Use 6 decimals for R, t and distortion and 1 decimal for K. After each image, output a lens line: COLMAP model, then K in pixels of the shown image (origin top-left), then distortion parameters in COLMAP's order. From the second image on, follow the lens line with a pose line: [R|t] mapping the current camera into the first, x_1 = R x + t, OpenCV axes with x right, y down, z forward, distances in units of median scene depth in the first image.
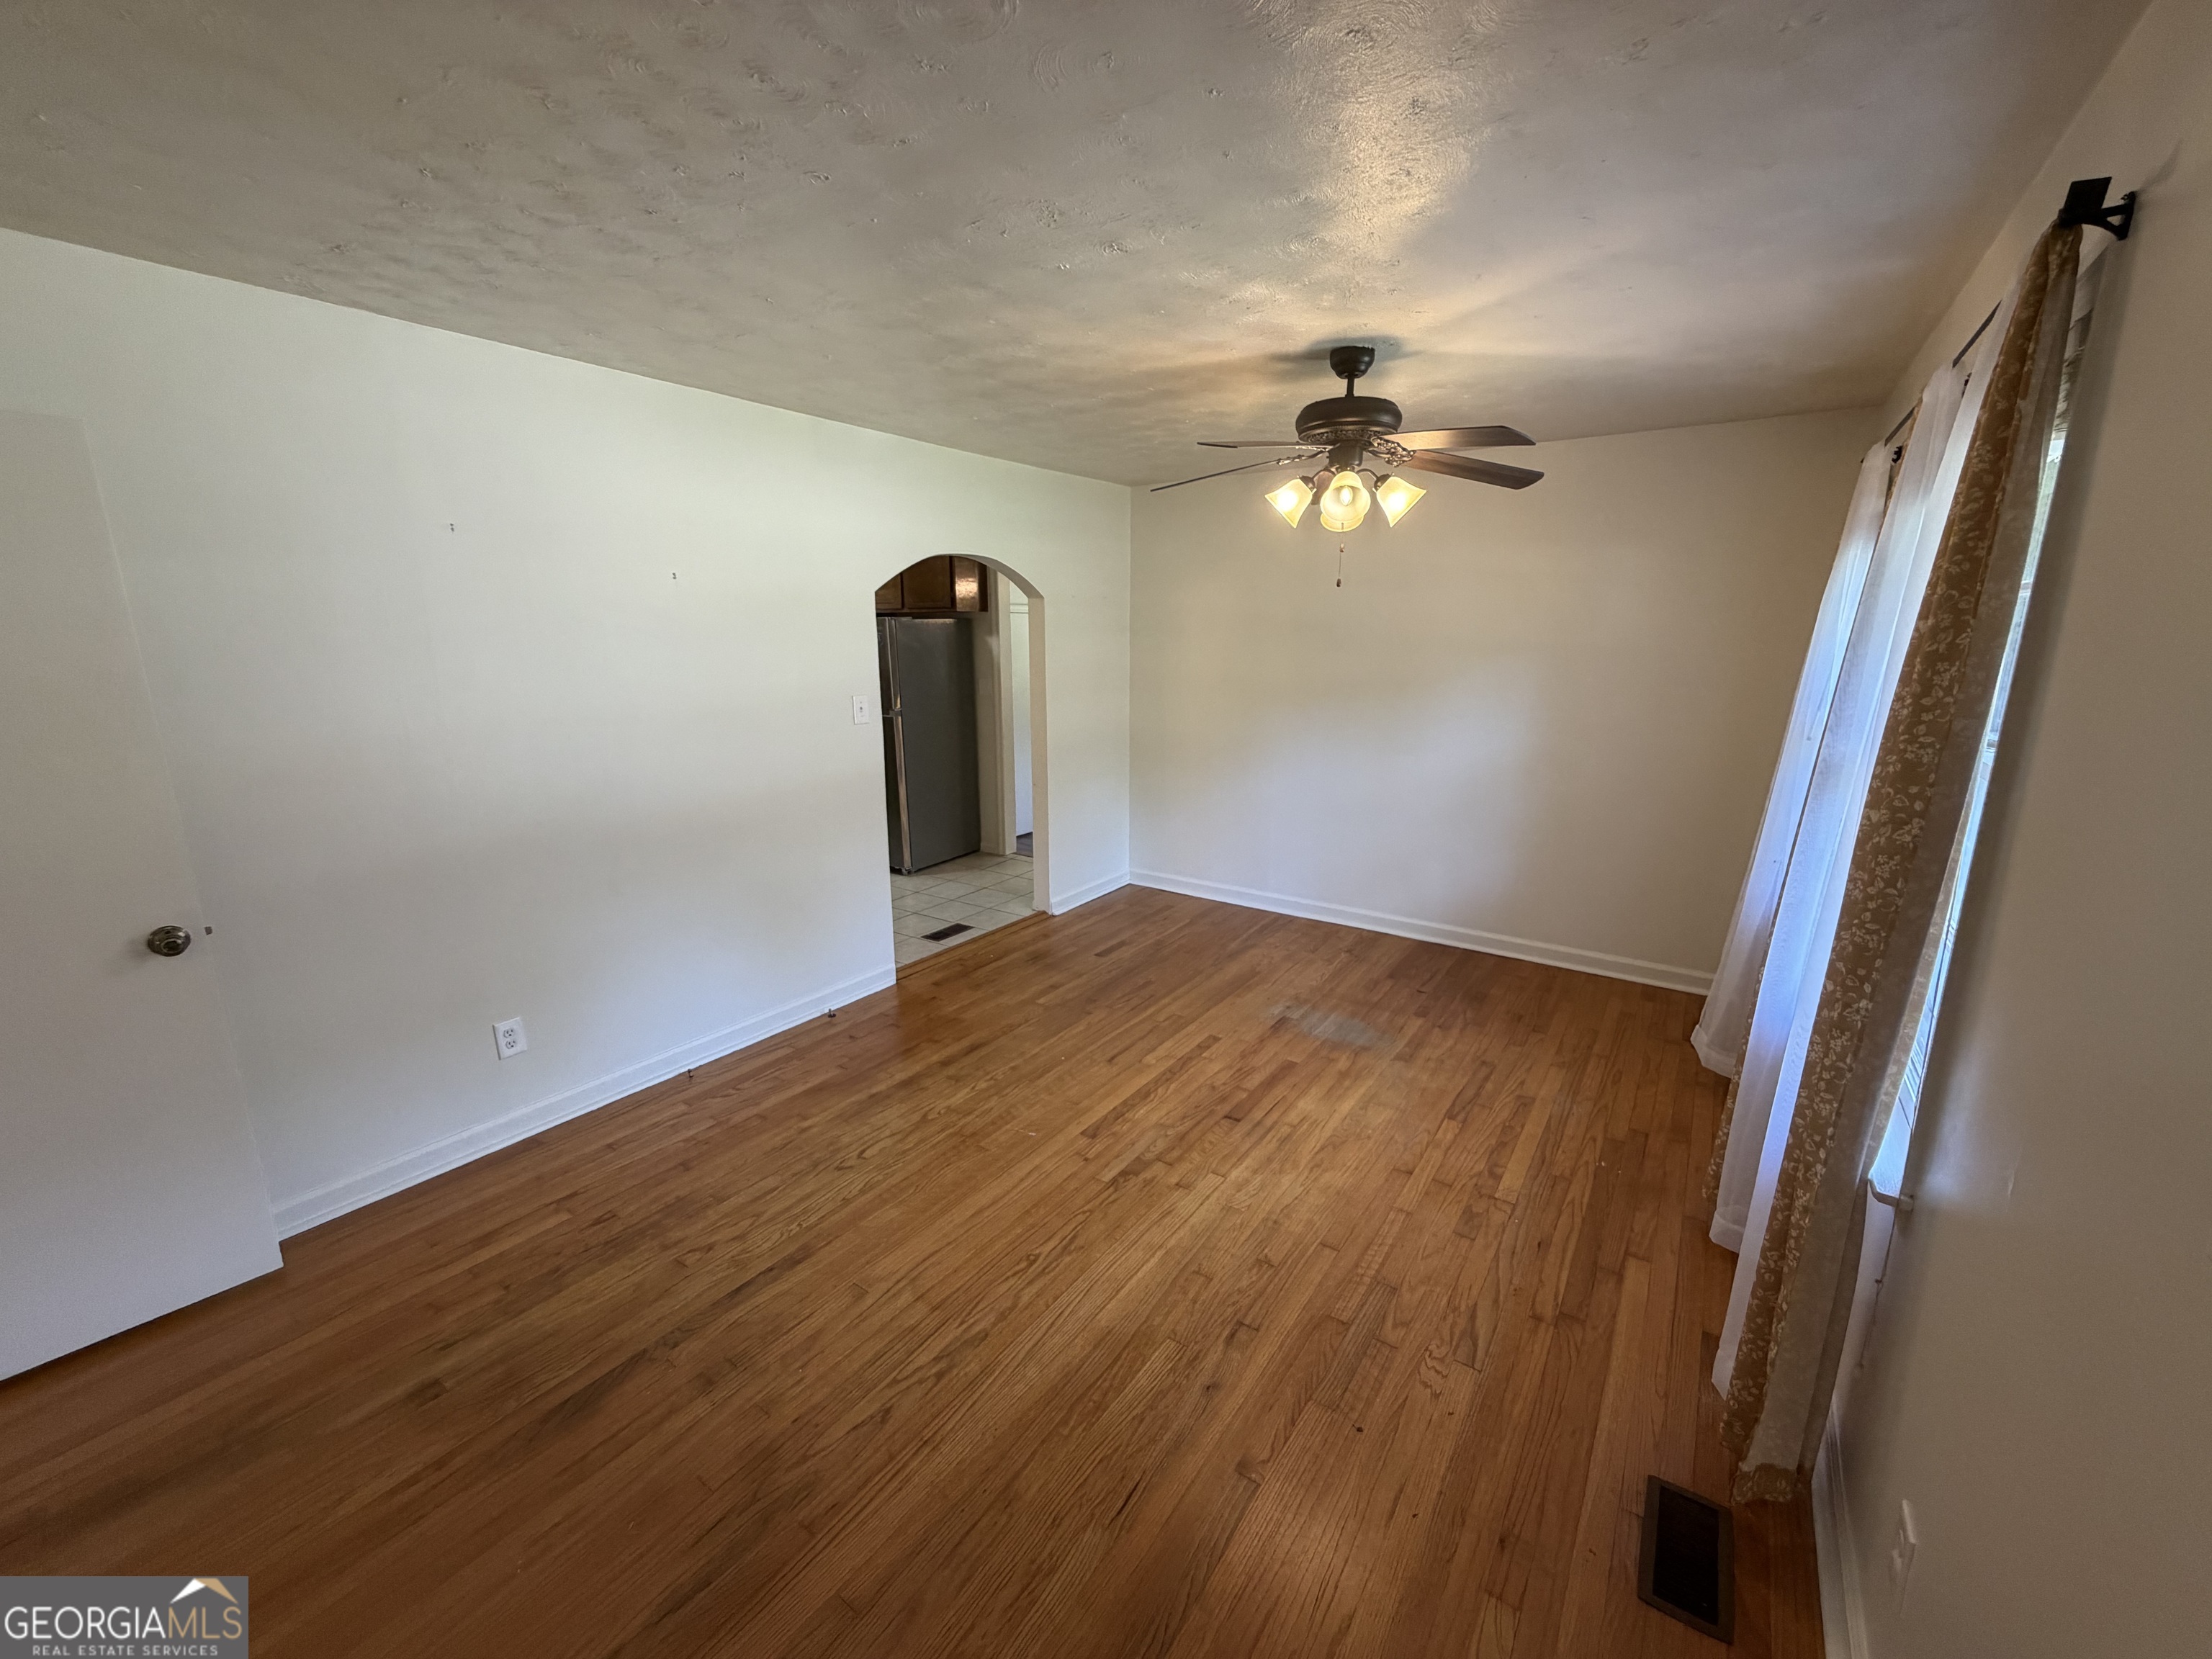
lens RADIAL K [[895.9, 0, 1122.6], [0, 895.9, 836.3], [0, 0, 1]] dist [0.001348, 0.000075]
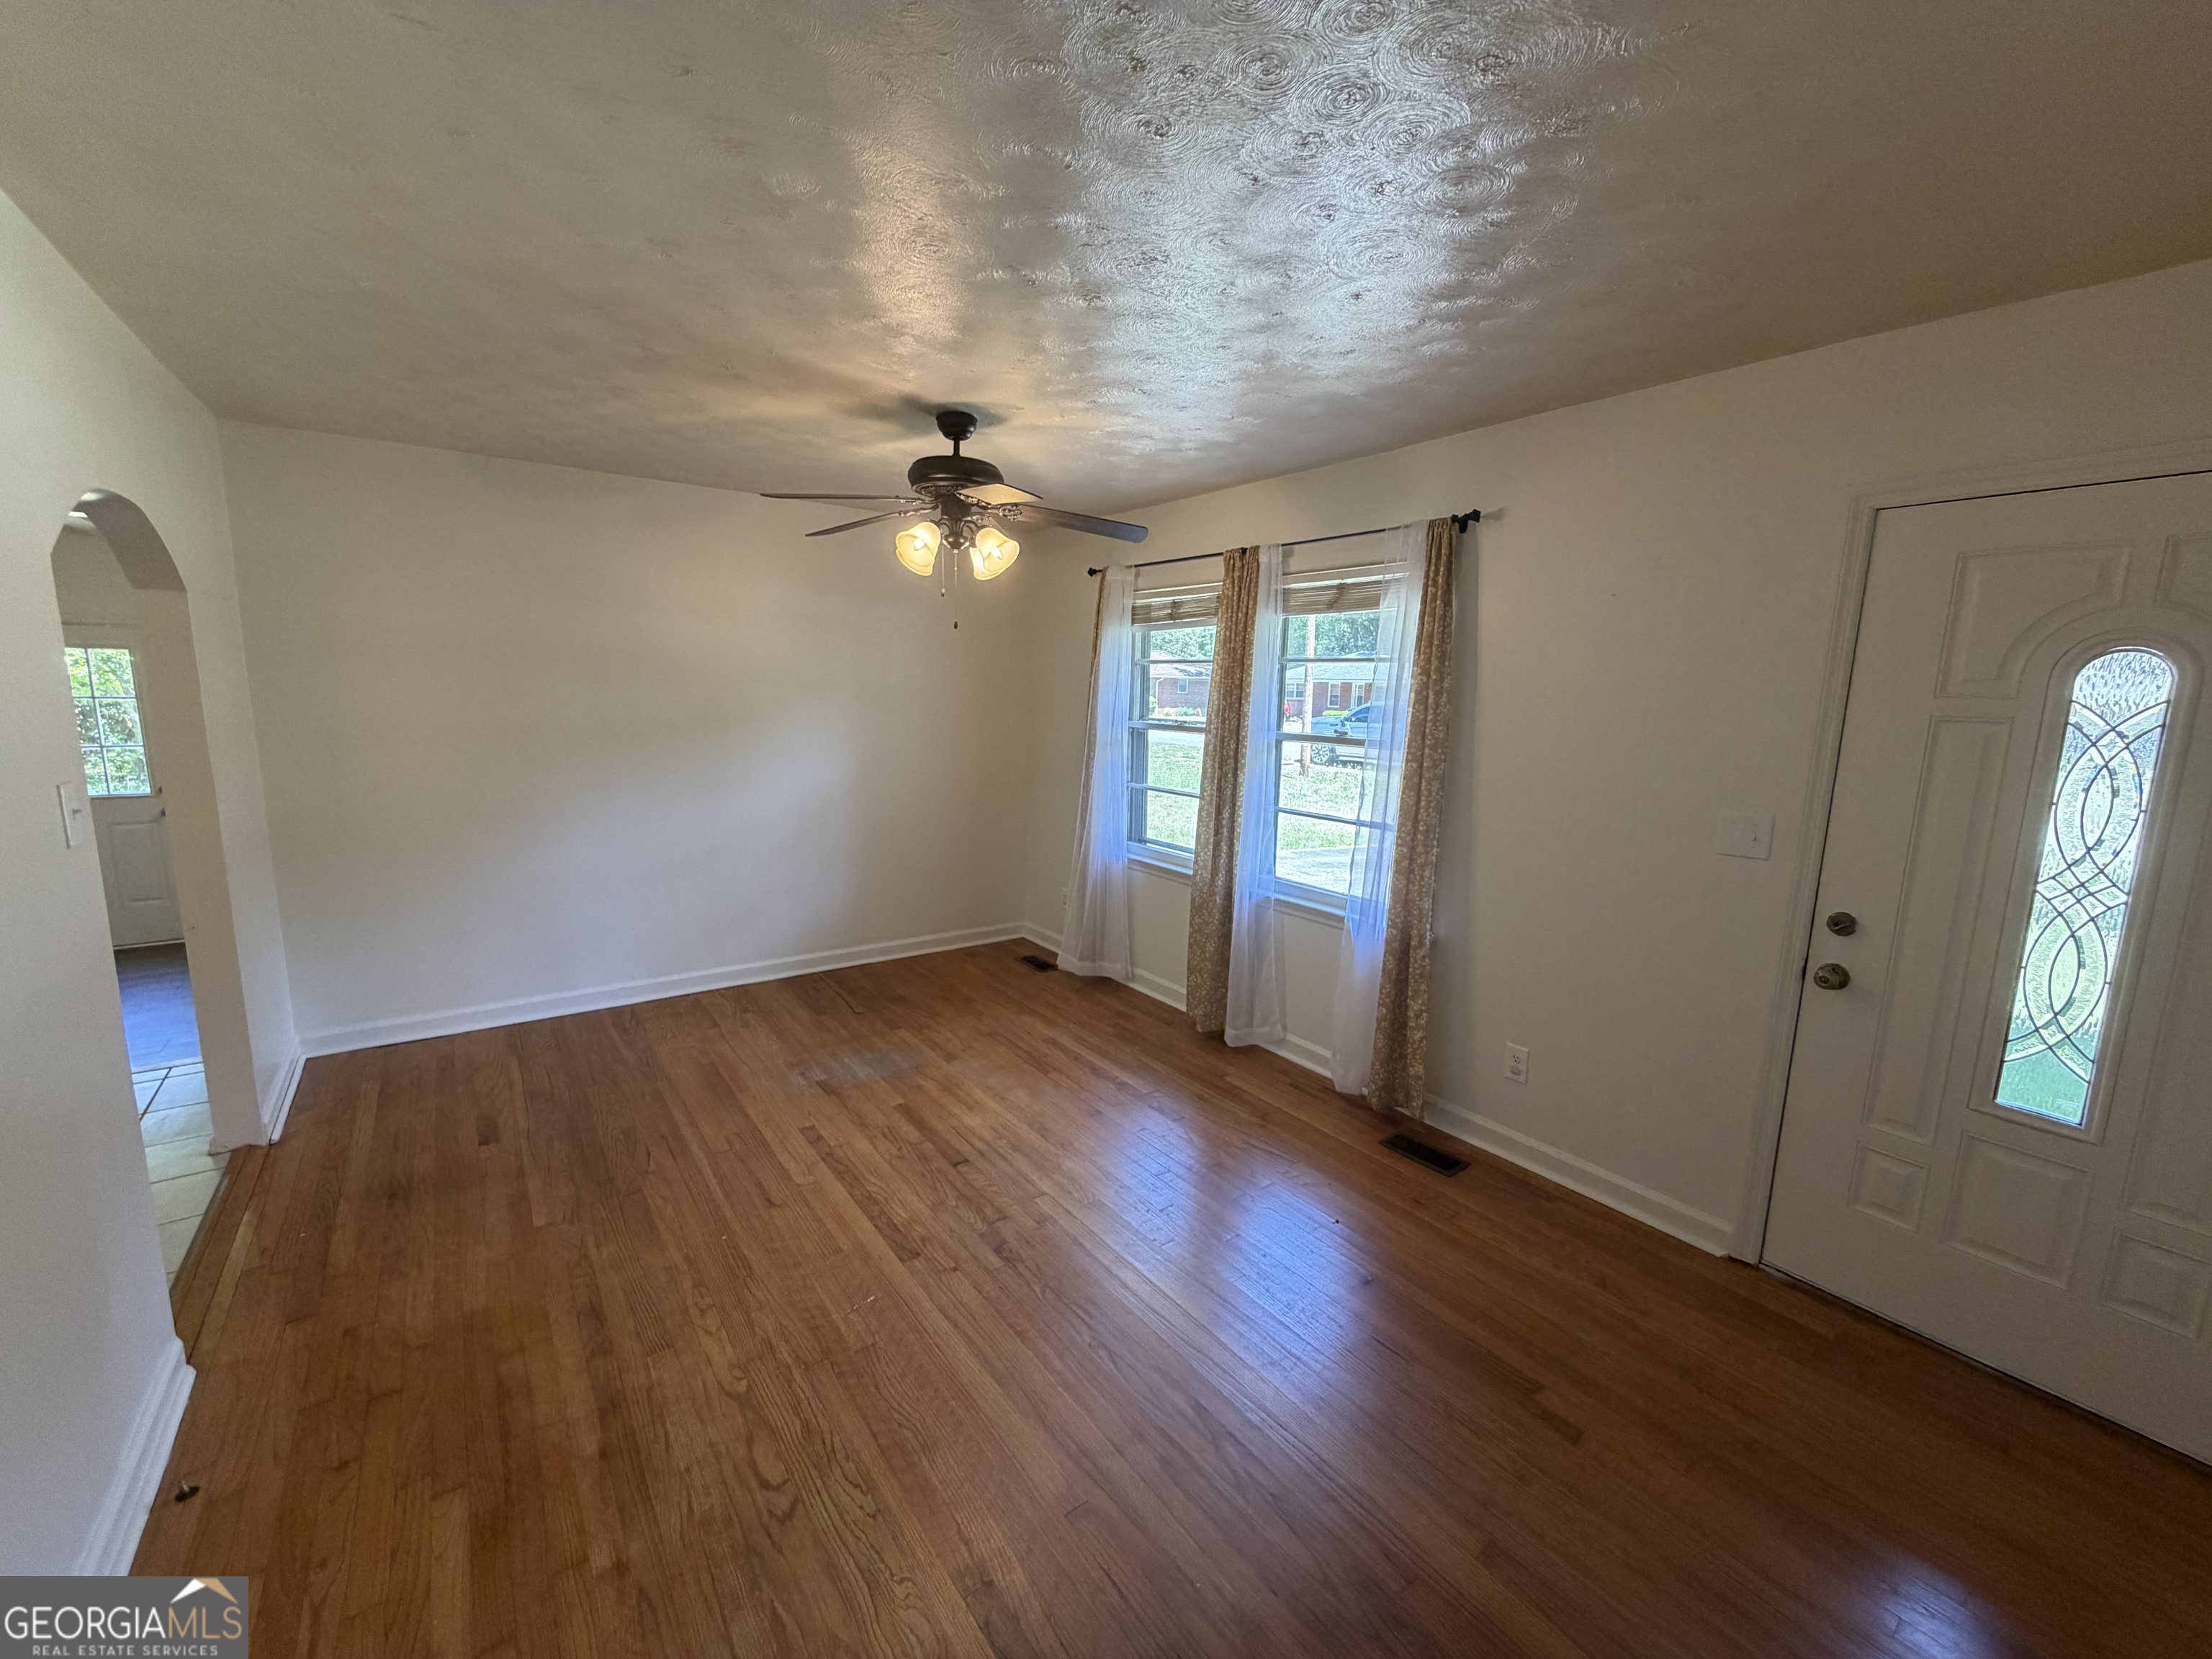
lens RADIAL K [[878.5, 0, 1106.0], [0, 878.5, 829.5], [0, 0, 1]] dist [-0.002642, -0.000075]
pose [[0.333817, -0.147964, 0.930953, -0.582439], [0.191939, 0.977583, 0.086550, -0.081901], [-0.922890, 0.149794, 0.354734, 0.404929]]
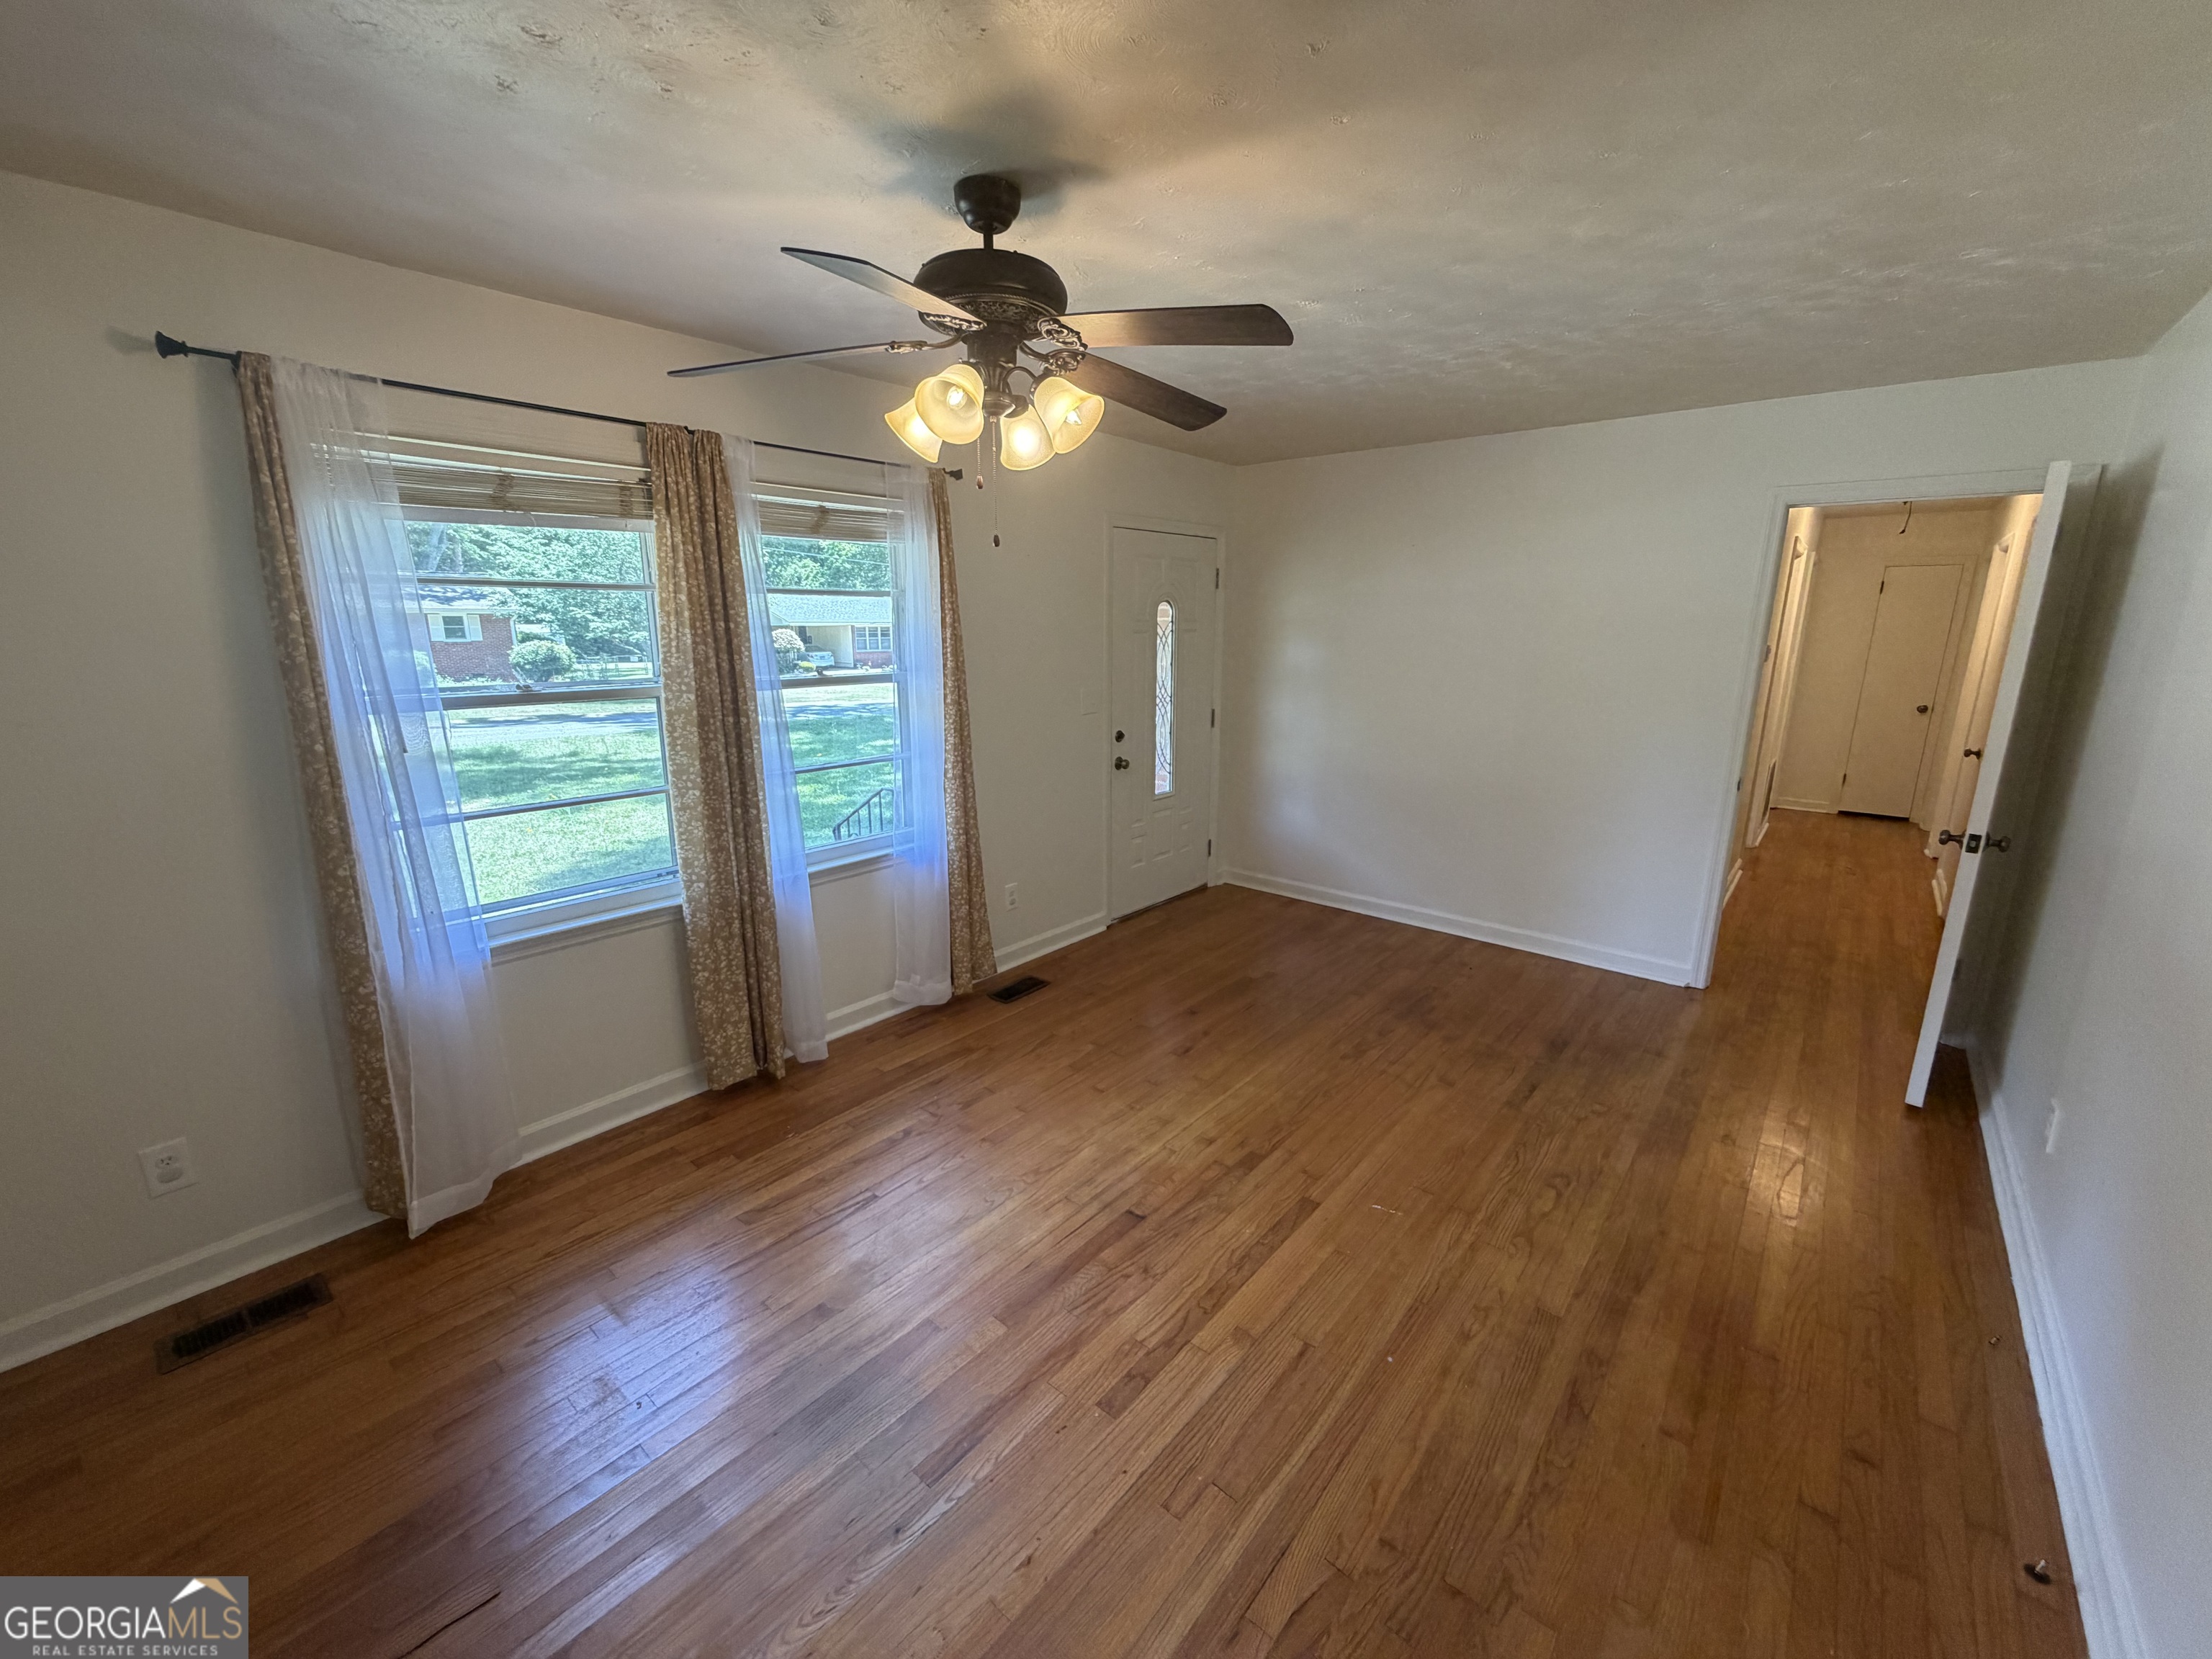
lens RADIAL K [[878.5, 0, 1106.0], [0, 878.5, 829.5], [0, 0, 1]] dist [-0.002642, -0.000075]
pose [[-0.993274, -0.031642, 0.111376, 0.062602], [0.021429, 0.895075, 0.445400, -0.311100], [-0.113783, 0.444791, -0.888377, 1.367814]]
